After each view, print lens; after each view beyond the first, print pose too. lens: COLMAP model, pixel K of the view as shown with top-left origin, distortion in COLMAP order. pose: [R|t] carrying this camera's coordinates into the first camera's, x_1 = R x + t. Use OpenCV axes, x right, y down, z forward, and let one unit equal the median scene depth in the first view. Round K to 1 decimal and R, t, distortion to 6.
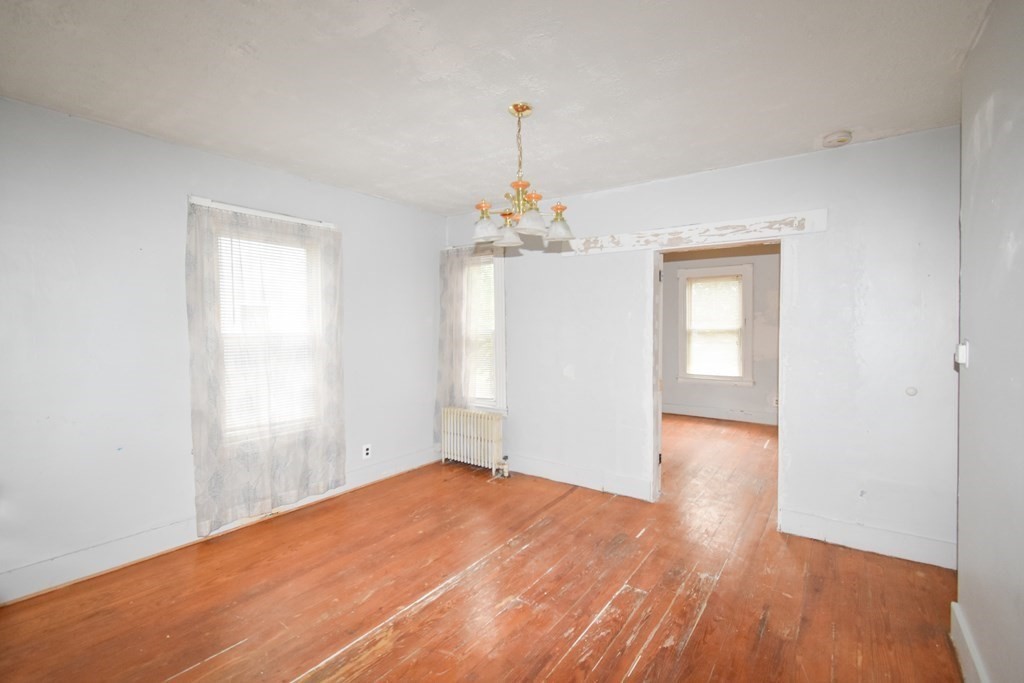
lens RADIAL K [[454.5, 0, 517.6], [0, 454.5, 337.7], [0, 0, 1]] dist [0.001295, -0.005139]
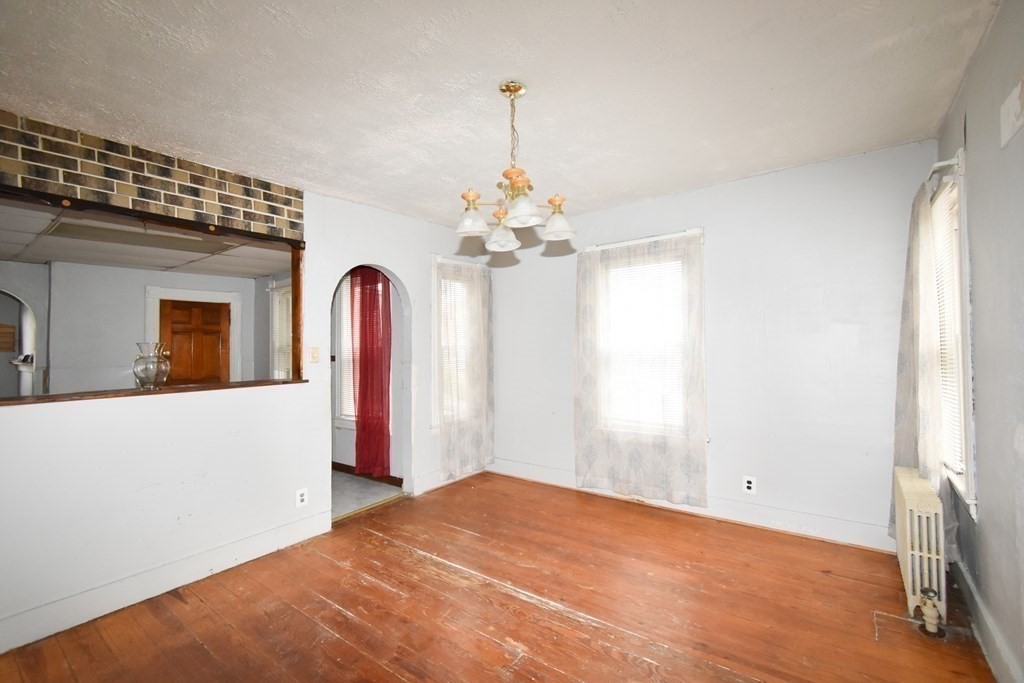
lens RADIAL K [[449.4, 0, 514.8], [0, 449.4, 337.5], [0, 0, 1]] dist [0.001861, -0.004765]
pose [[-0.030866, -0.014430, -0.999419, 0.666819], [-0.004103, 0.999889, -0.014310, -0.005999], [0.999515, 0.003659, -0.030922, 0.790004]]
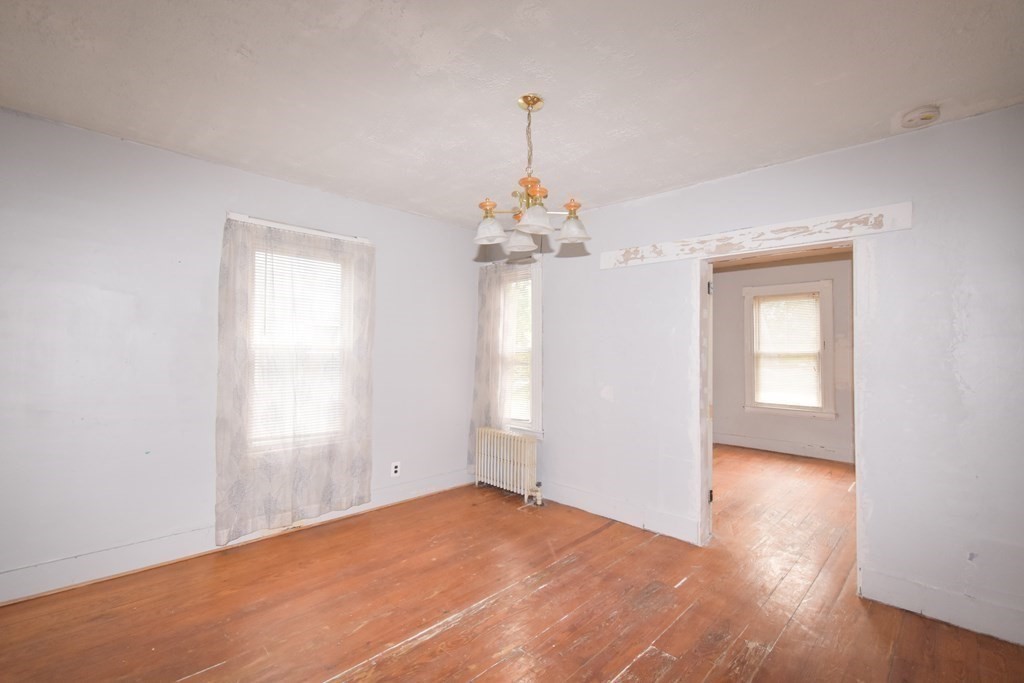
lens RADIAL K [[449.4, 0, 514.8], [0, 449.4, 337.5], [0, 0, 1]] dist [0.001861, -0.004765]
pose [[0.987714, 0.009015, -0.156012, 0.092709], [-0.017891, 0.998294, -0.055580, 0.021675], [0.155245, 0.057688, 0.986190, 0.091190]]
